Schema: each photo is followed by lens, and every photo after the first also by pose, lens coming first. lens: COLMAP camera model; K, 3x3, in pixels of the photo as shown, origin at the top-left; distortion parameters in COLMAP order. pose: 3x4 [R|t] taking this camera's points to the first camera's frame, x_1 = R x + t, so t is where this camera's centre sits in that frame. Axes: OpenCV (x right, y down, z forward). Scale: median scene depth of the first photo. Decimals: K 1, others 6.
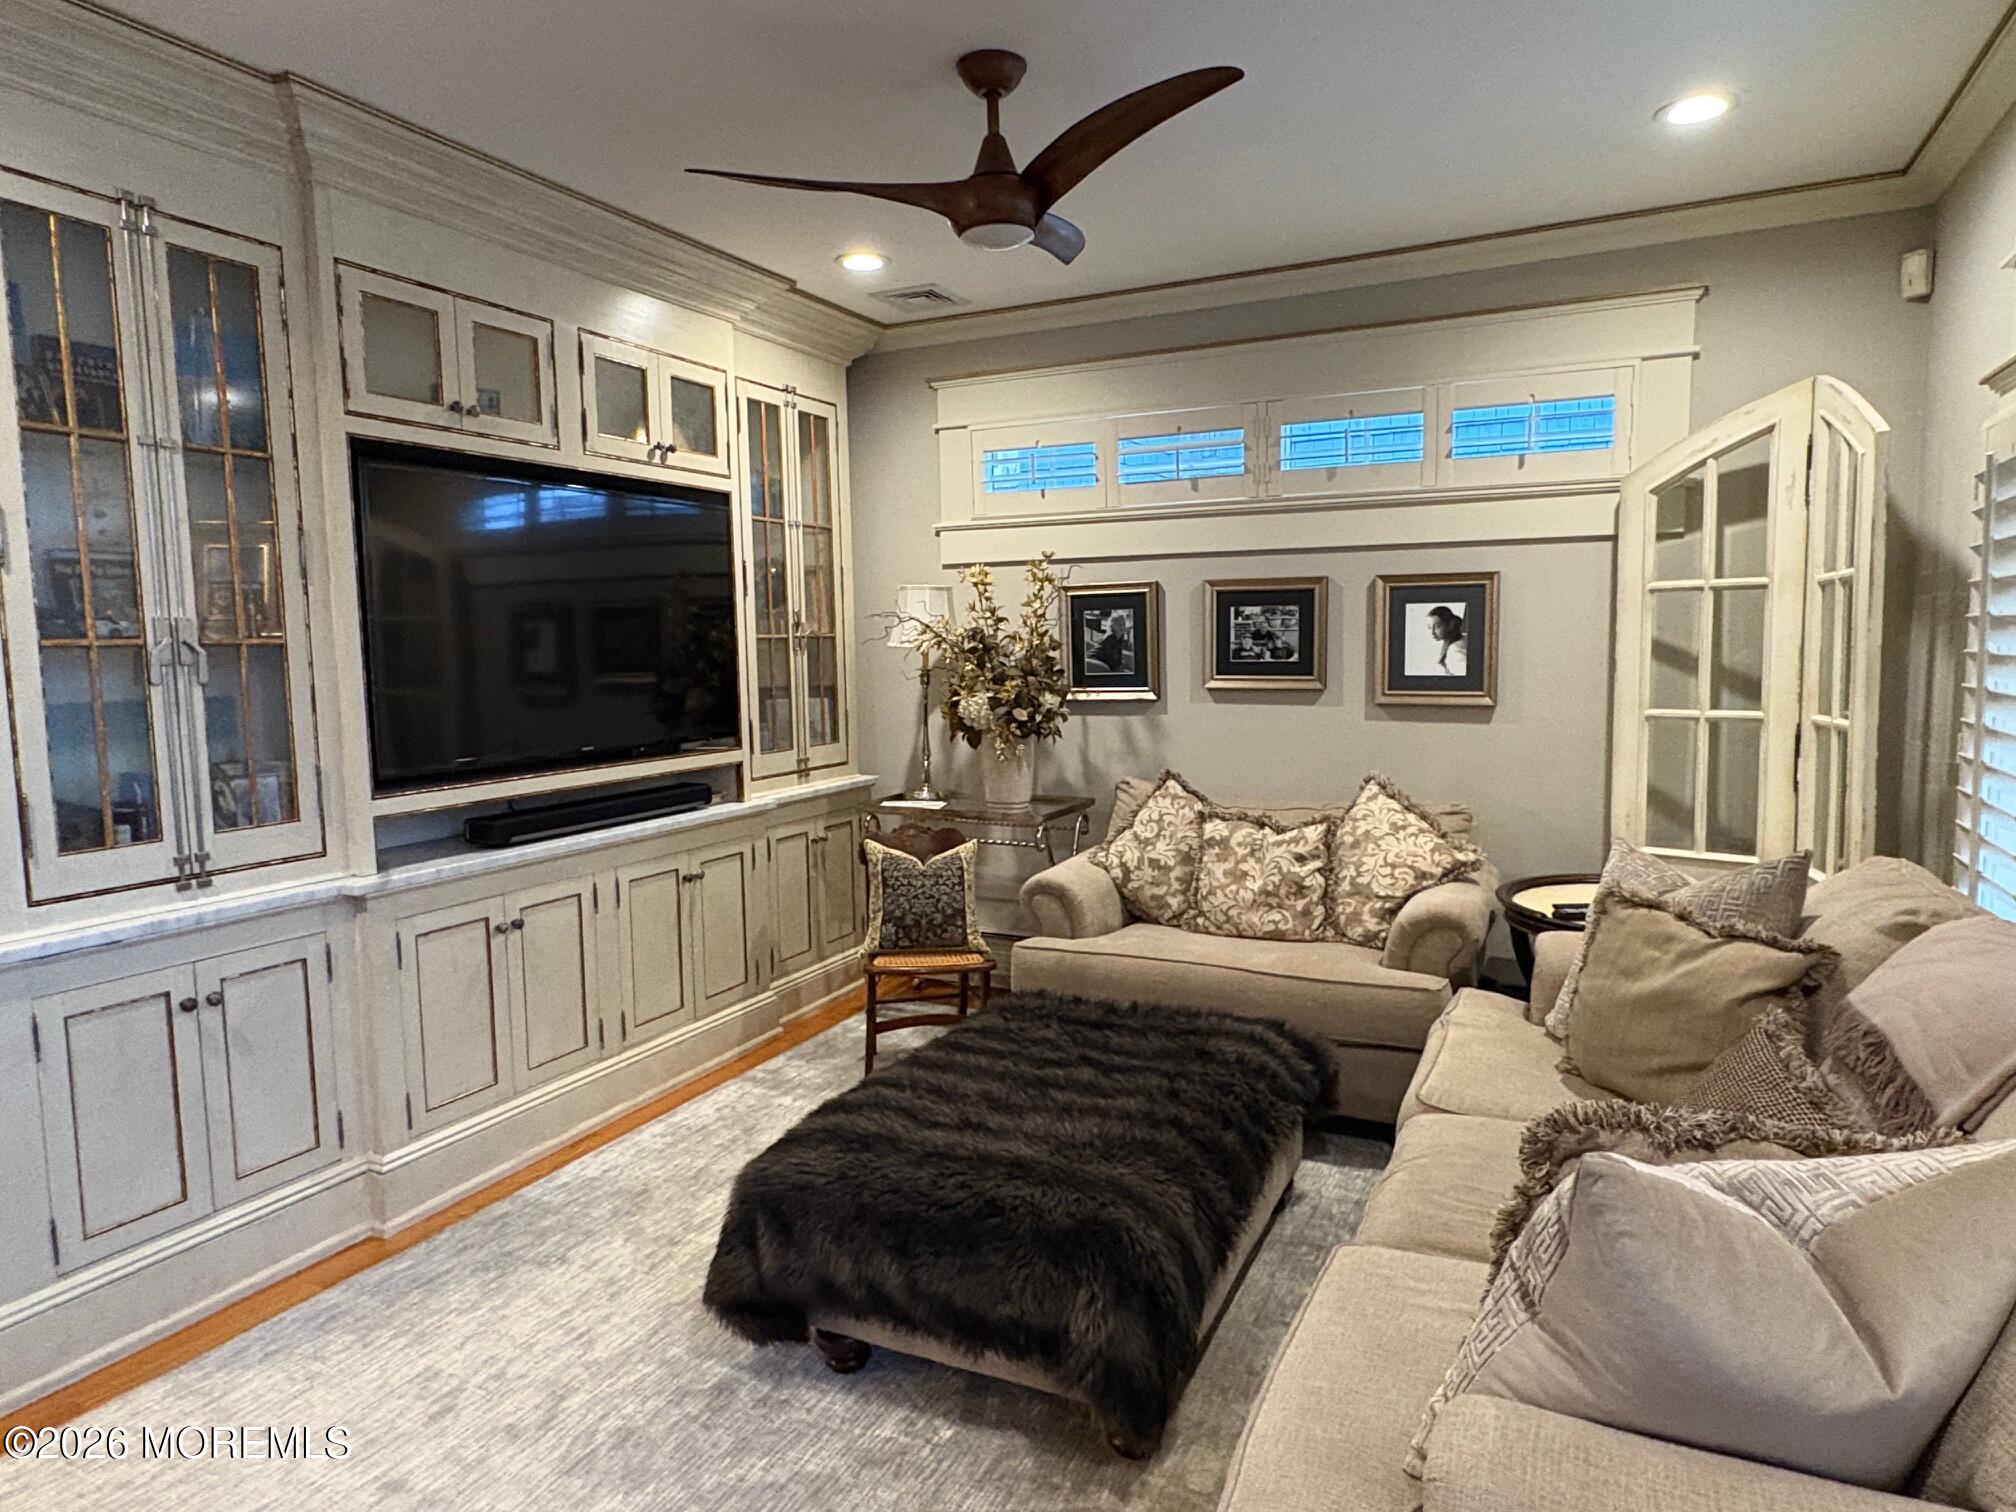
lens RADIAL K [[1206.8, 0, 1008.1], [0, 1206.8, 753.4], [0, 0, 1]] dist [-0.003791, 0.000204]
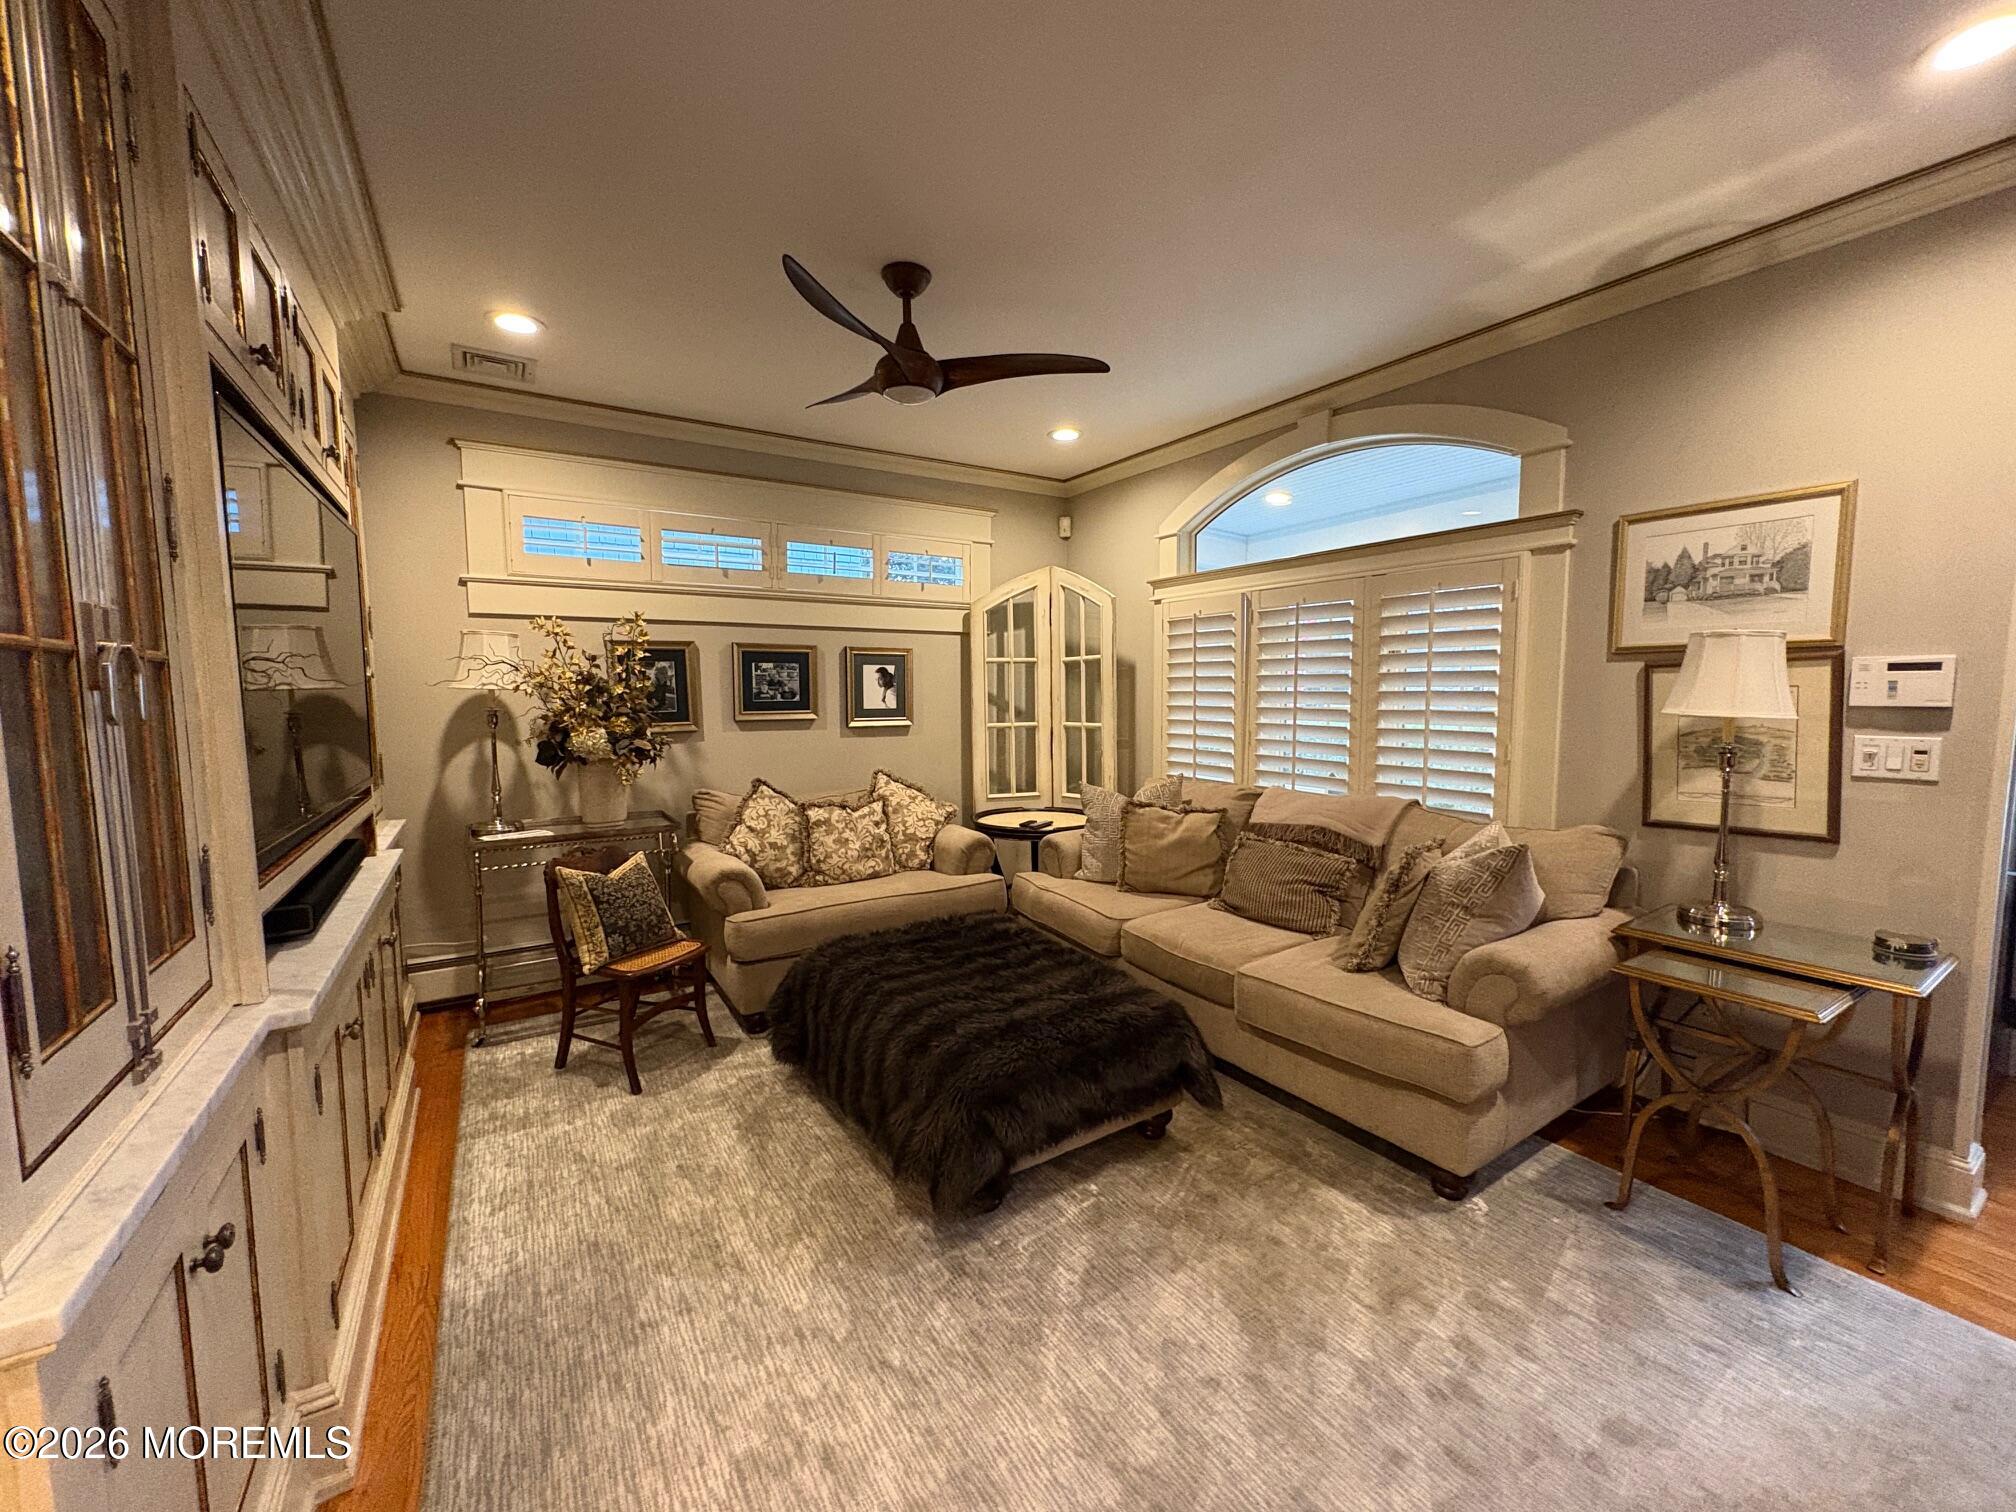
lens RADIAL K [[798.5, 0, 1012.1], [0, 798.5, 755.2], [0, 0, 1]] dist [-0.003969, -0.000432]
pose [[0.509864, -0.059881, 0.858168, -0.518809], [0.080502, 0.996518, 0.021706, -0.009934], [-0.856480, 0.058017, 0.512910, 0.291341]]
